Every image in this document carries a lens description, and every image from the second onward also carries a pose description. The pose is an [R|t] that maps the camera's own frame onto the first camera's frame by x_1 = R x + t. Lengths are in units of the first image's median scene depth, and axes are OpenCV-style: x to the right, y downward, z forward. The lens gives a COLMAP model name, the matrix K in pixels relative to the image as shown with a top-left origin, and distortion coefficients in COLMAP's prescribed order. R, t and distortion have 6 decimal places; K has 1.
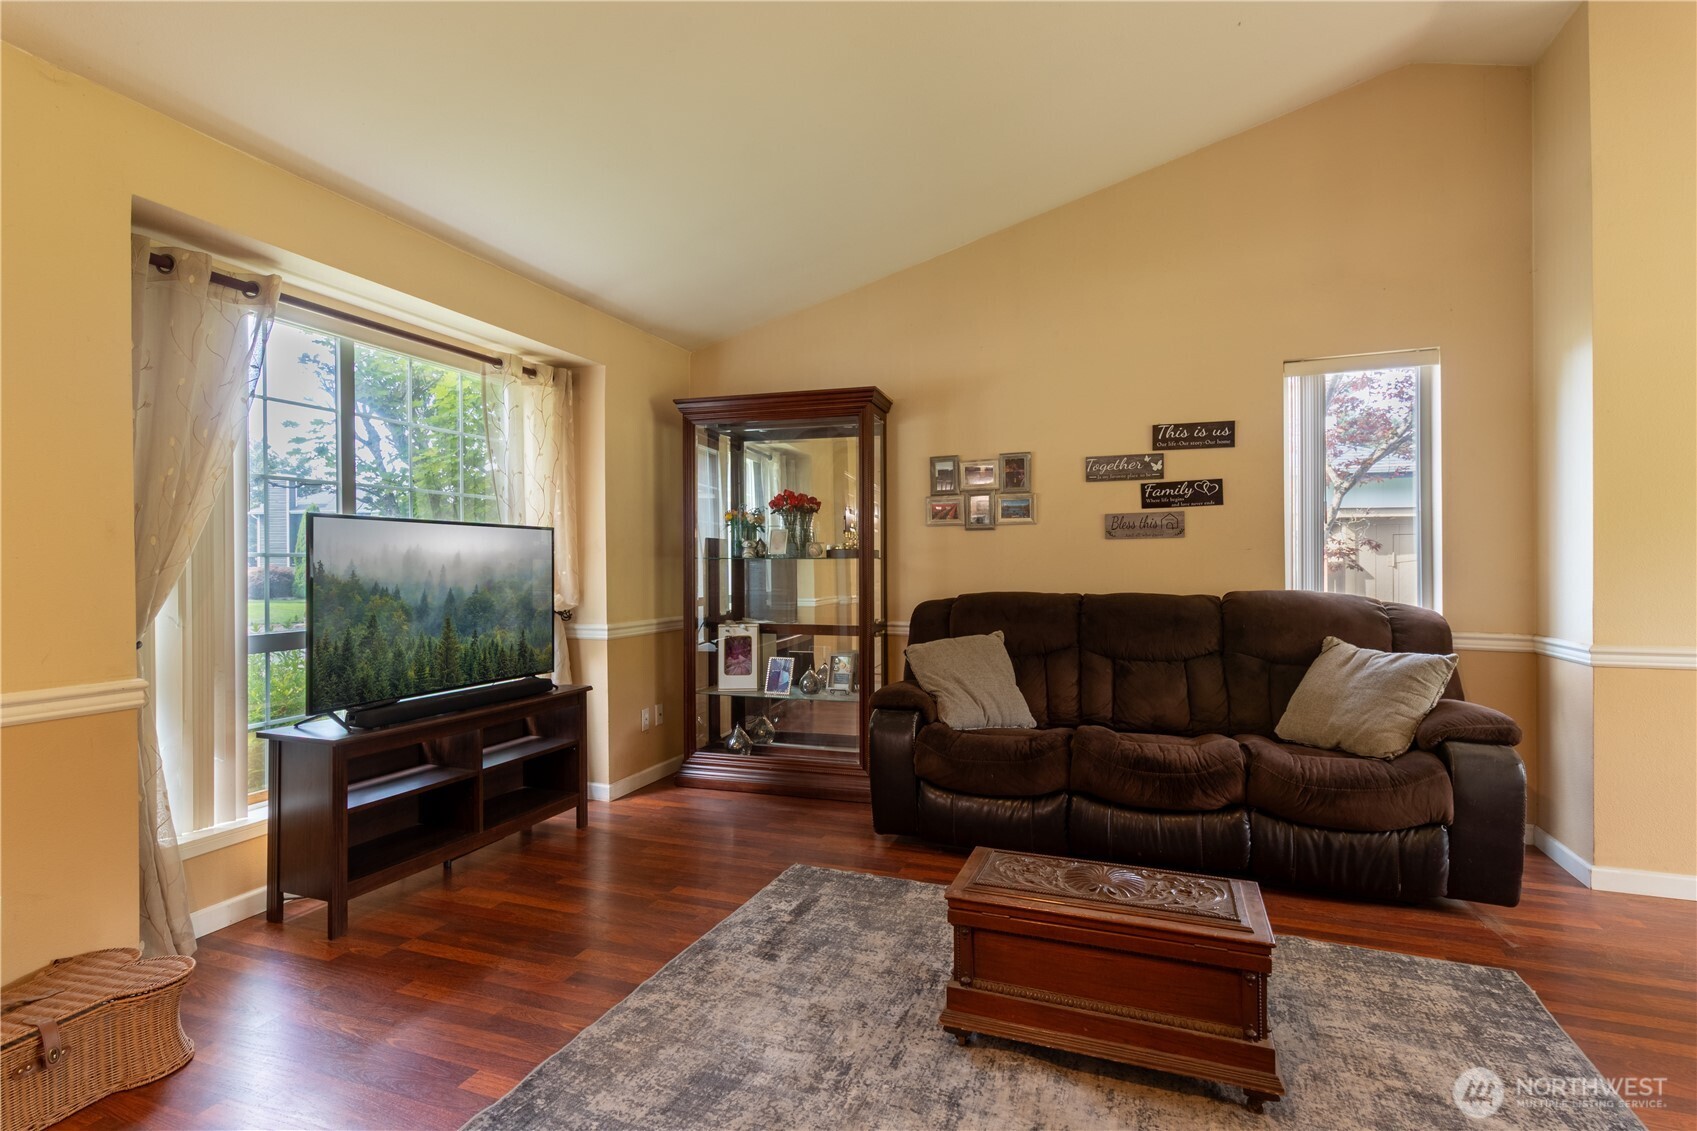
lens RADIAL K [[823.4, 0, 861.9], [0, 823.4, 567.7], [0, 0, 1]] dist [0.005237, 0.000804]
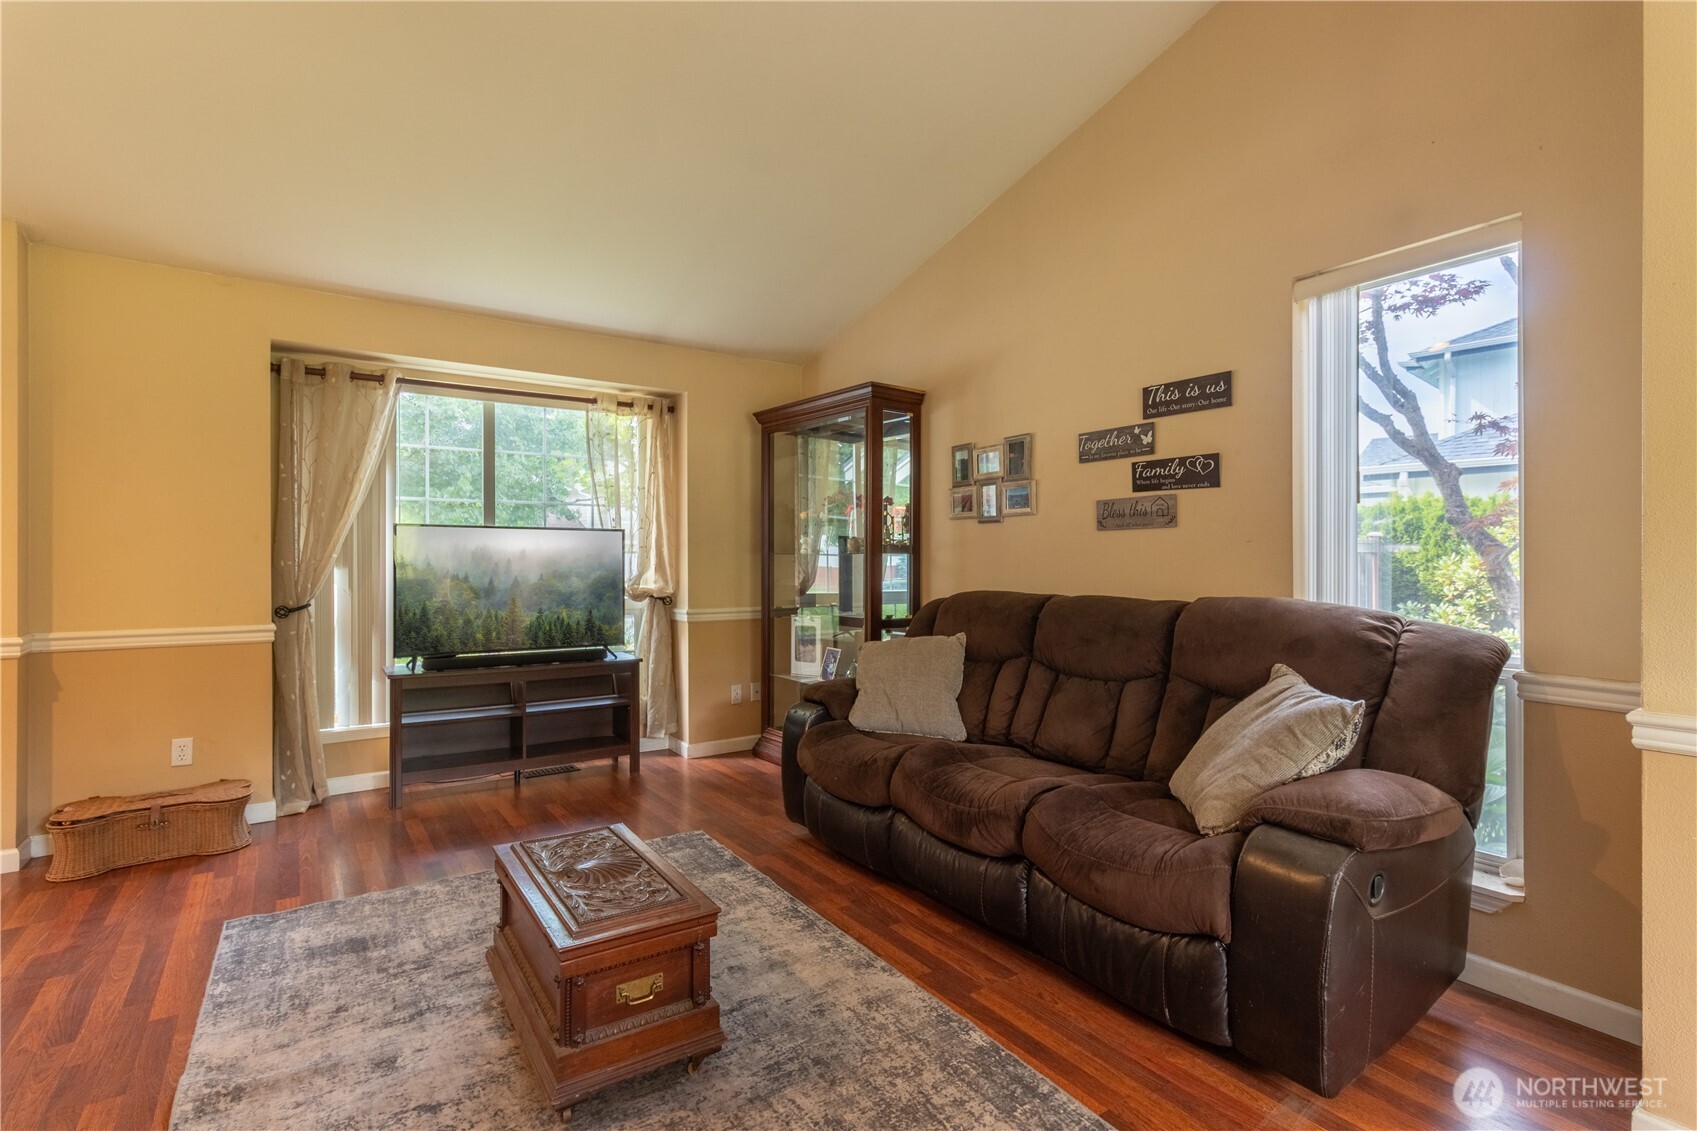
lens RADIAL K [[823.4, 0, 861.9], [0, 823.4, 567.7], [0, 0, 1]] dist [0.005237, 0.000804]
pose [[0.811115, 0.010271, -0.584797, 0.619320], [-0.008005, 0.999947, 0.006459, -0.000899], [0.584832, -0.000558, 0.811154, 0.193770]]
